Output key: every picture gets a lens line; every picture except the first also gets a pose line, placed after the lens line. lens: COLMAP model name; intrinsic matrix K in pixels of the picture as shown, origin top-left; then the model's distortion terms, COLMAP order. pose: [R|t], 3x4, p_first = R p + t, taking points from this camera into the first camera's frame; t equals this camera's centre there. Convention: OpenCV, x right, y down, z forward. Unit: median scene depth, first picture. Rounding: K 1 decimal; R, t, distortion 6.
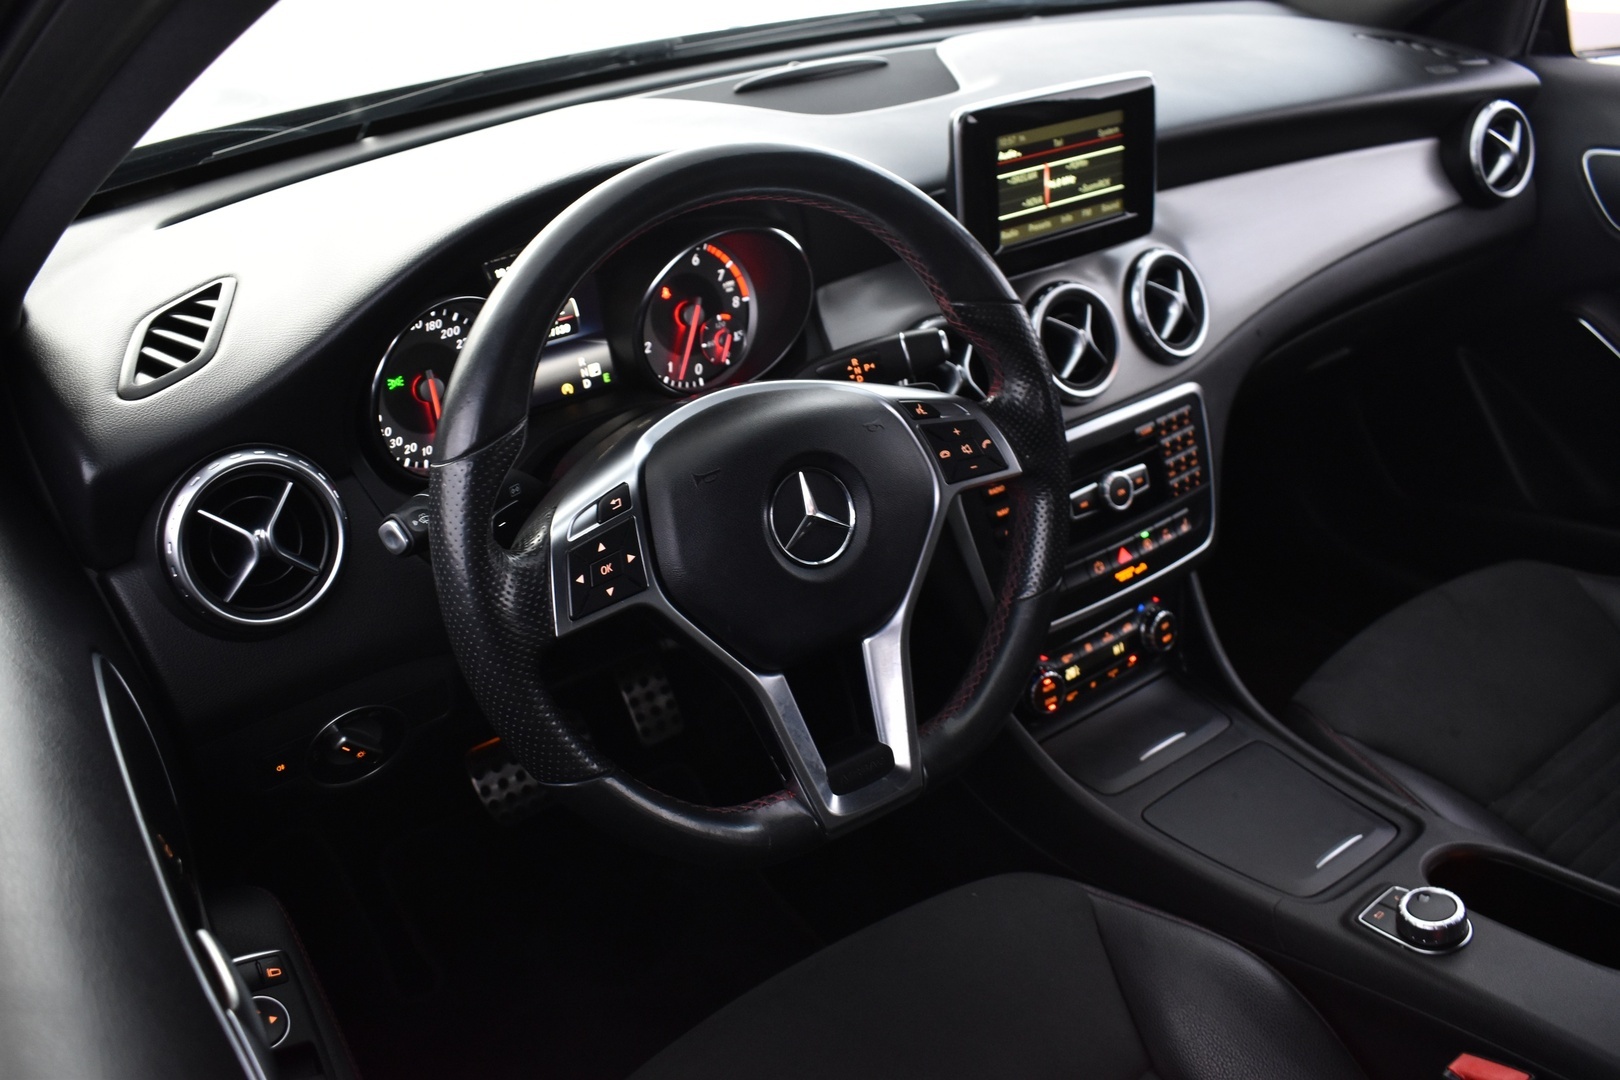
lens RADIAL K [[1400.5, 0, 810.0], [0, 1400.5, 540.0], [0, 0, 1]] dist [-0.197208, -0.000525]
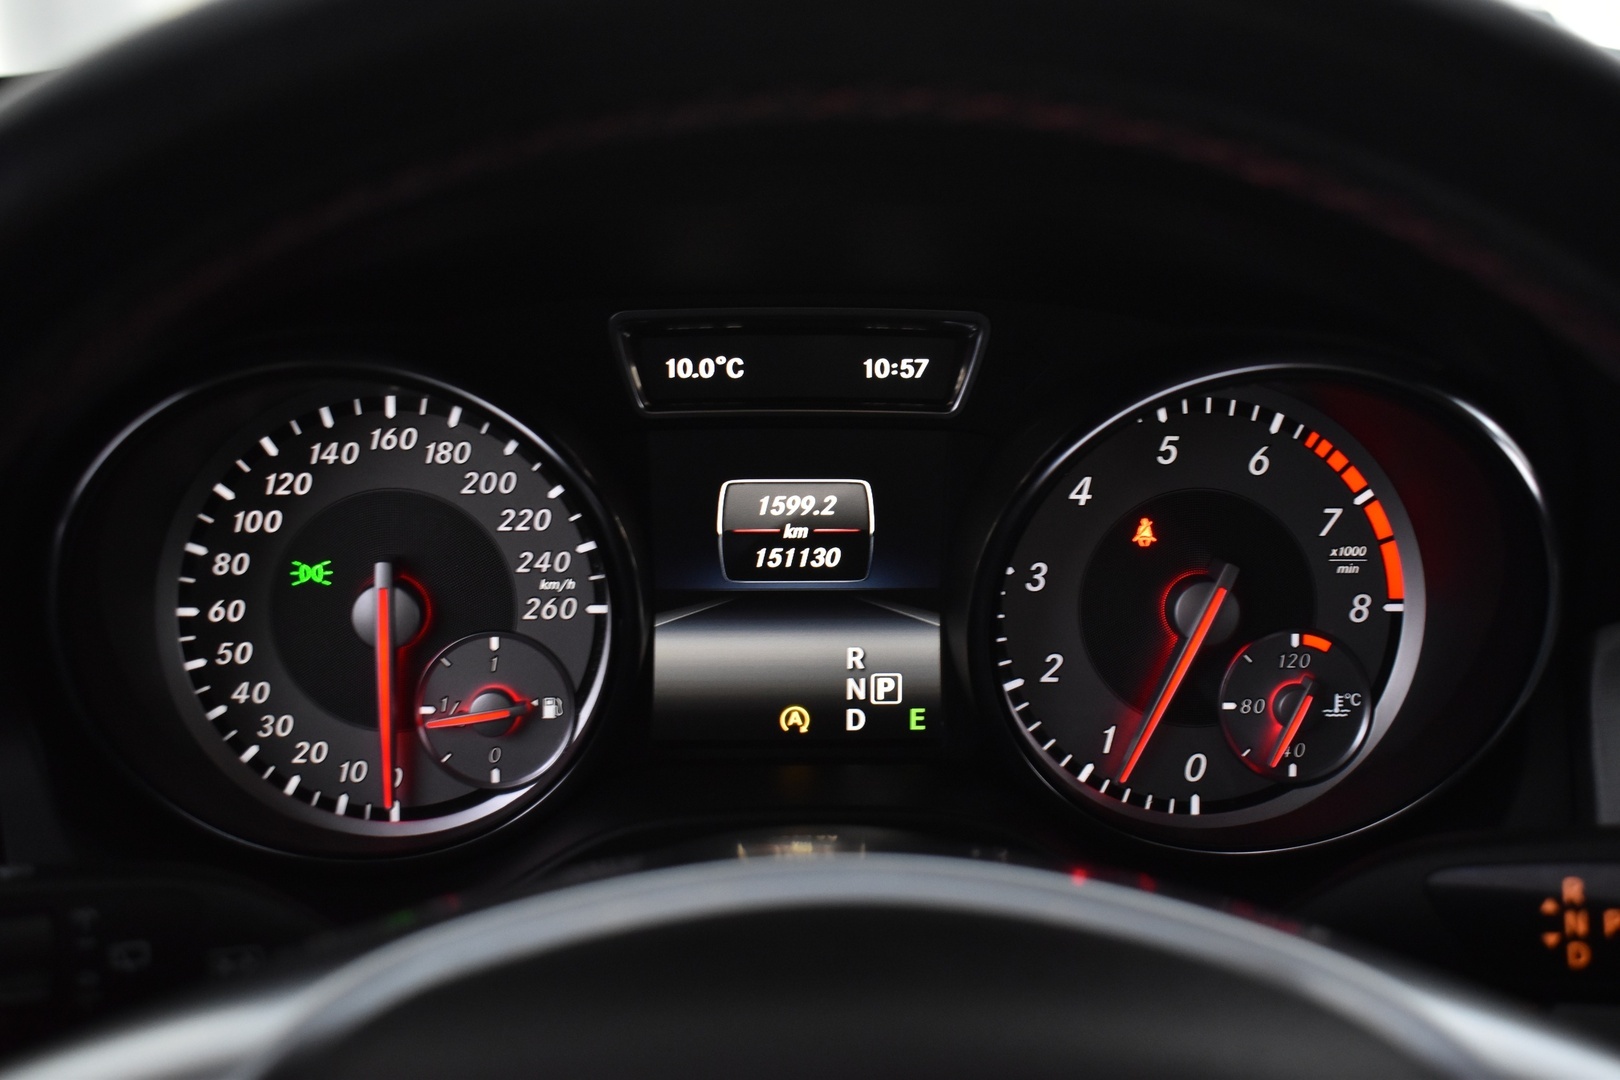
lens RADIAL K [[2049.6, 0, 810.0], [0, 2049.6, 540.0], [0, 0, 1]] dist [-0.007745, -0.000035]
pose [[0.836130, 0.213553, -0.505254, 0.085149], [-0.305699, 0.946214, -0.105961, -0.092505], [0.455450, 0.243053, 0.856440, 0.504199]]
